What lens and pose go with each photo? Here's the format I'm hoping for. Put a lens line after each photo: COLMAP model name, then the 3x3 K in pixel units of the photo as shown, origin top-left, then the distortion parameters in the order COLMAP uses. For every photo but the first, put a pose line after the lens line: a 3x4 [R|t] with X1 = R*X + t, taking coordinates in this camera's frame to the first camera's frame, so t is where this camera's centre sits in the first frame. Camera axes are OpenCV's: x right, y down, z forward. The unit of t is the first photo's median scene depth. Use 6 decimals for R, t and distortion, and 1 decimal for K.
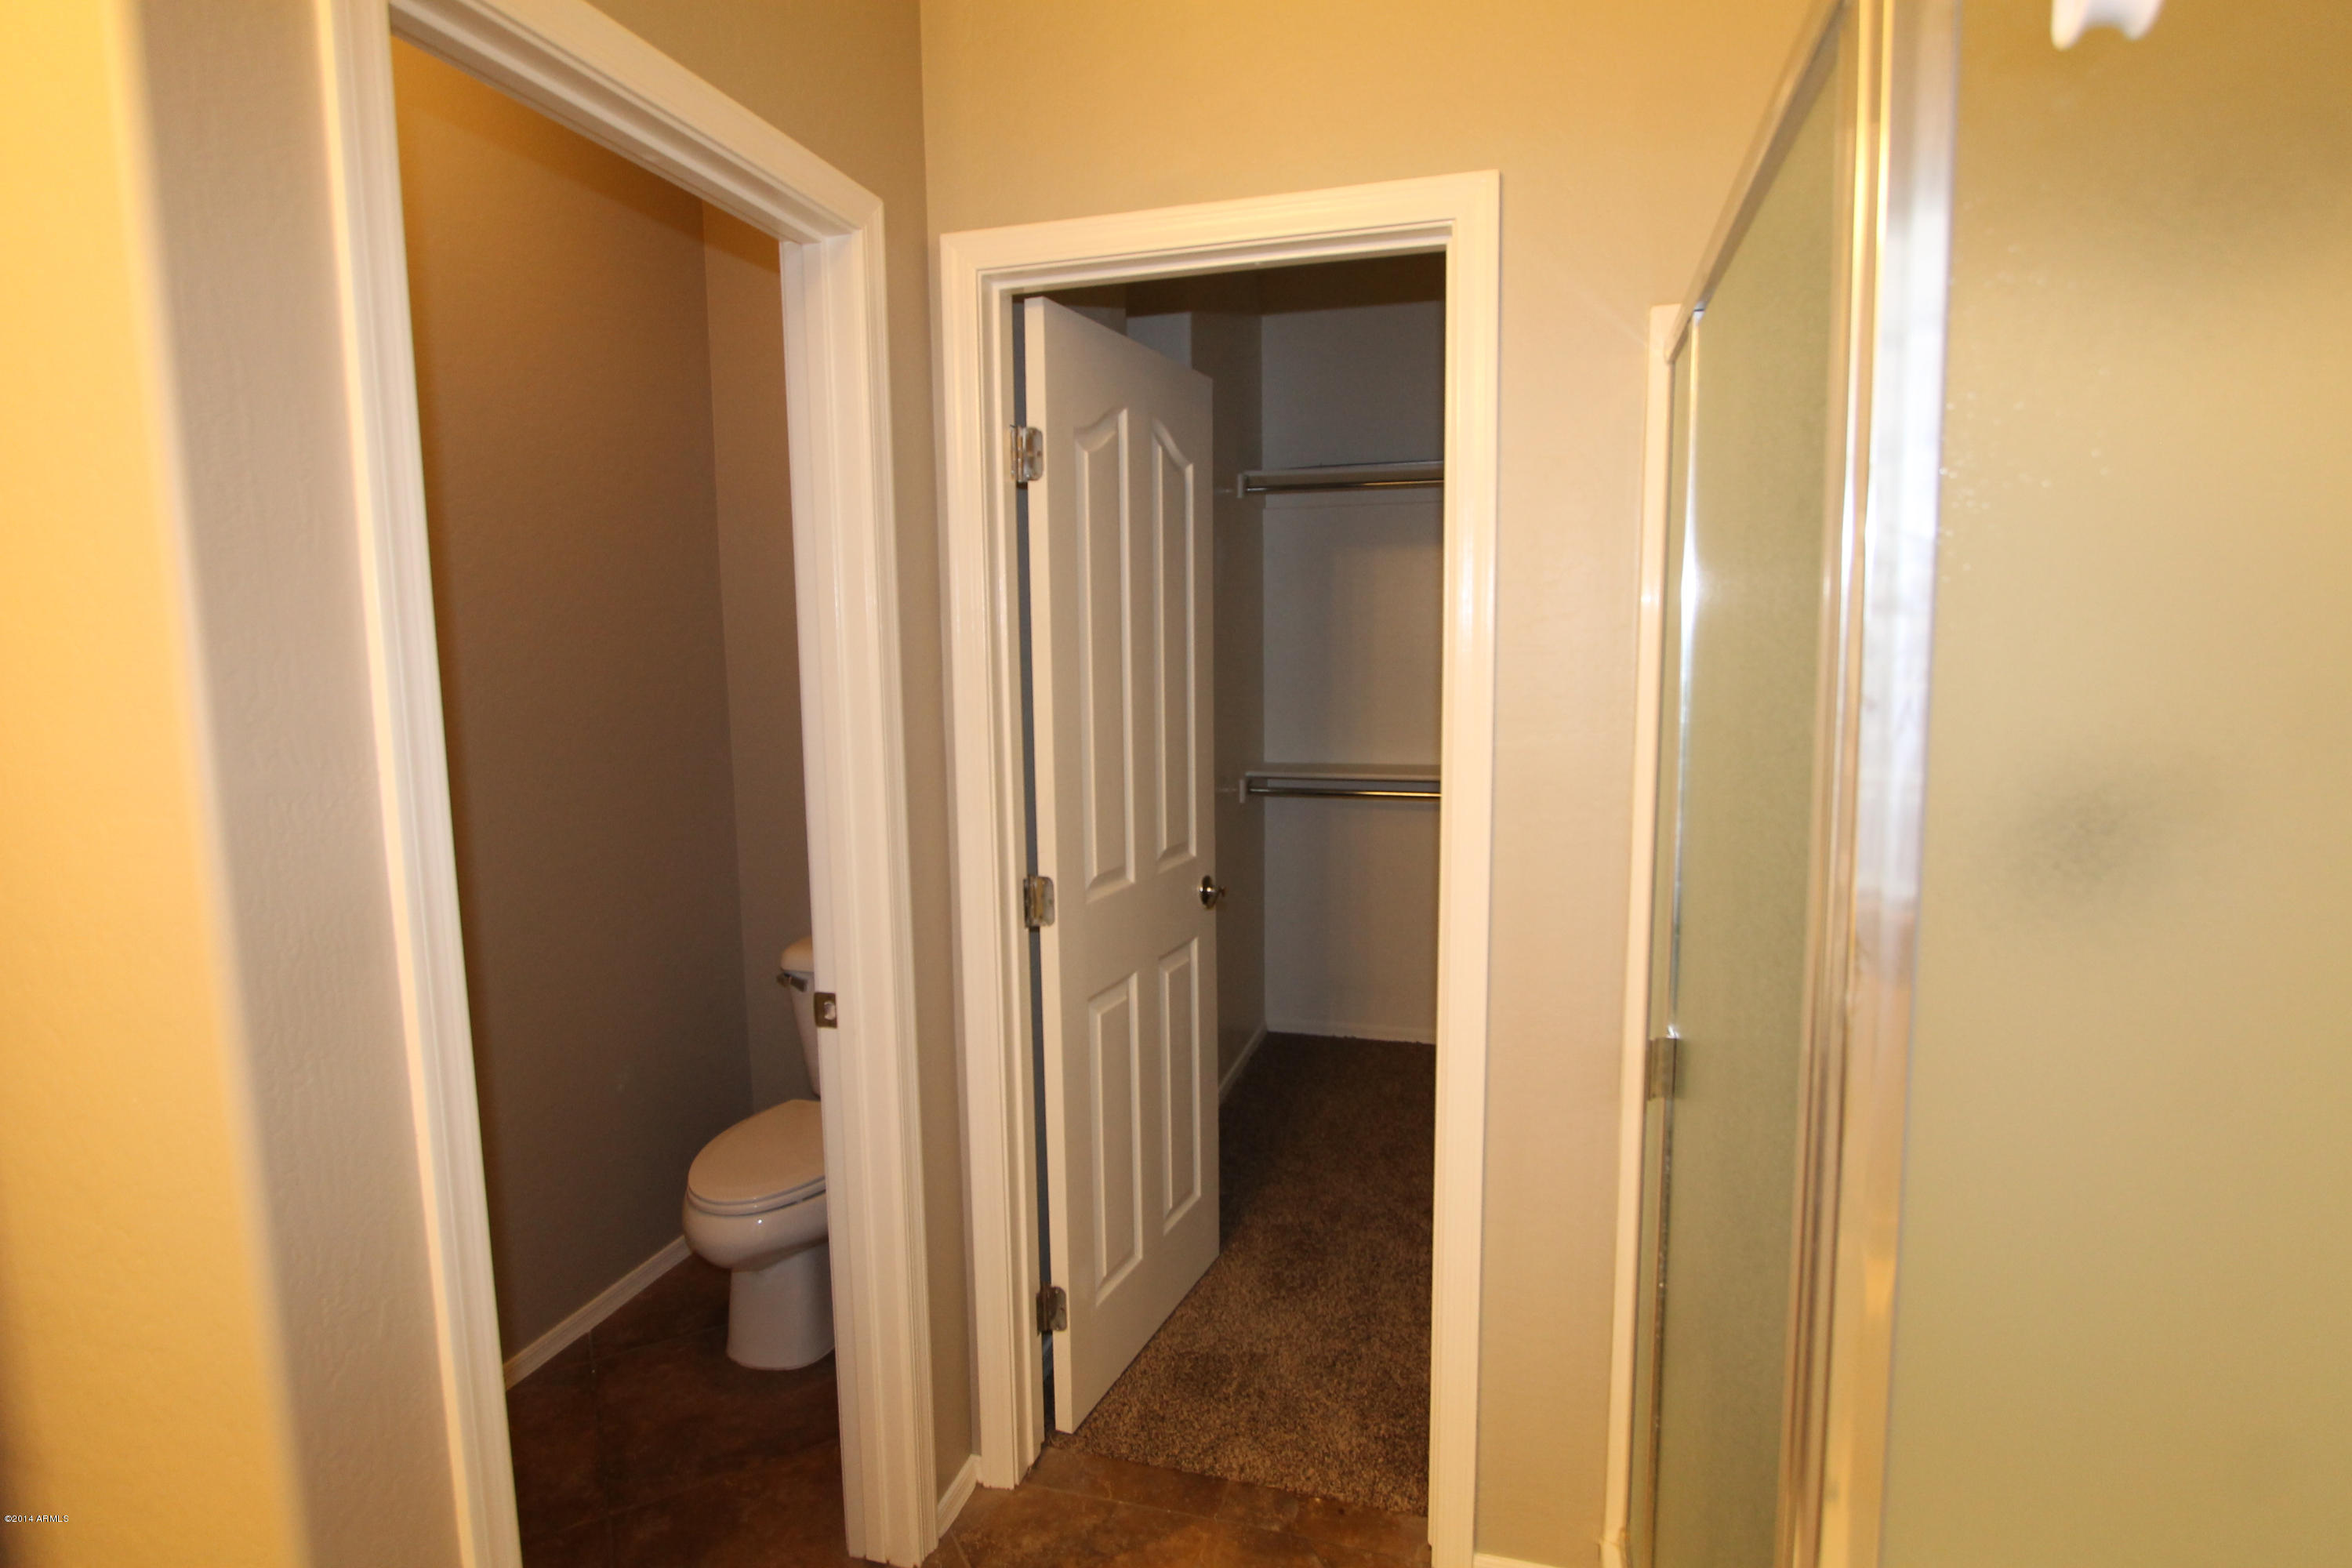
lens RADIAL K [[1185.5, 0, 1184.1], [0, 1185.5, 779.7], [0, 0, 1]] dist [-0.006377, -0.000714]
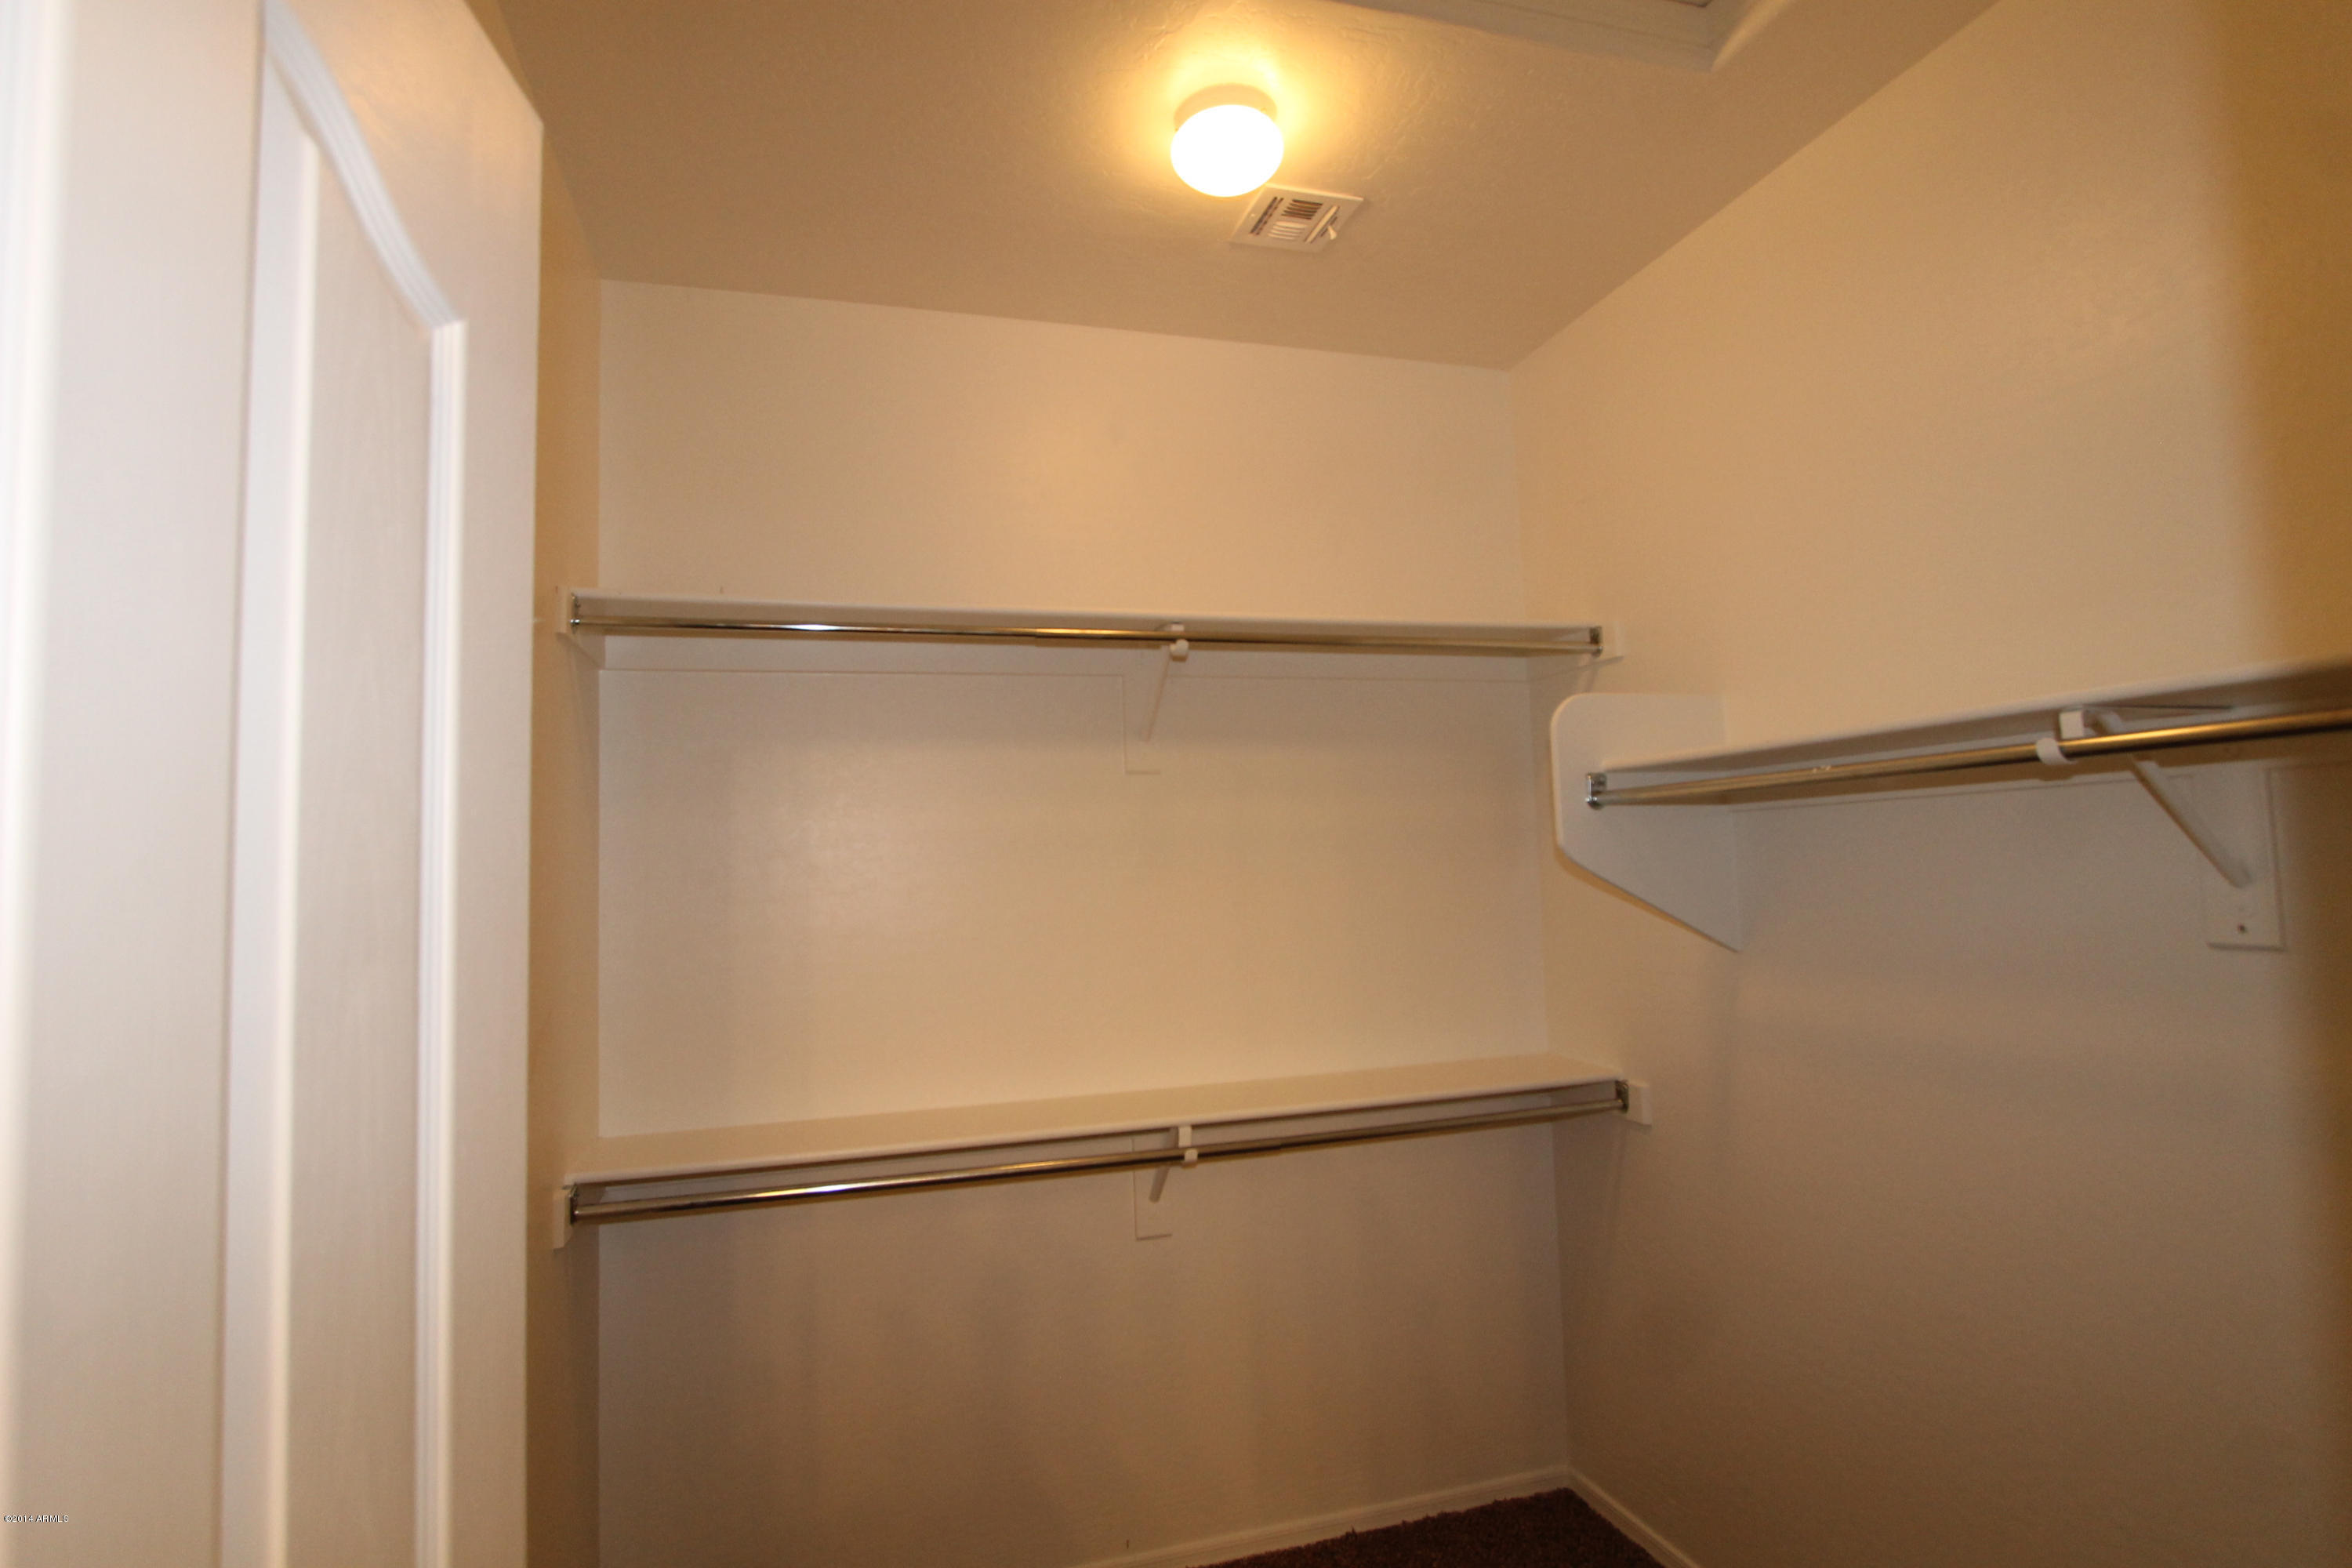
lens RADIAL K [[1185.5, 0, 1184.1], [0, 1185.5, 779.7], [0, 0, 1]] dist [-0.006377, -0.000714]
pose [[0.842210, 0.013321, 0.538984, 0.001018], [0.097404, 0.979486, -0.176410, -0.057553], [-0.530277, 0.201073, 0.823636, 0.428704]]
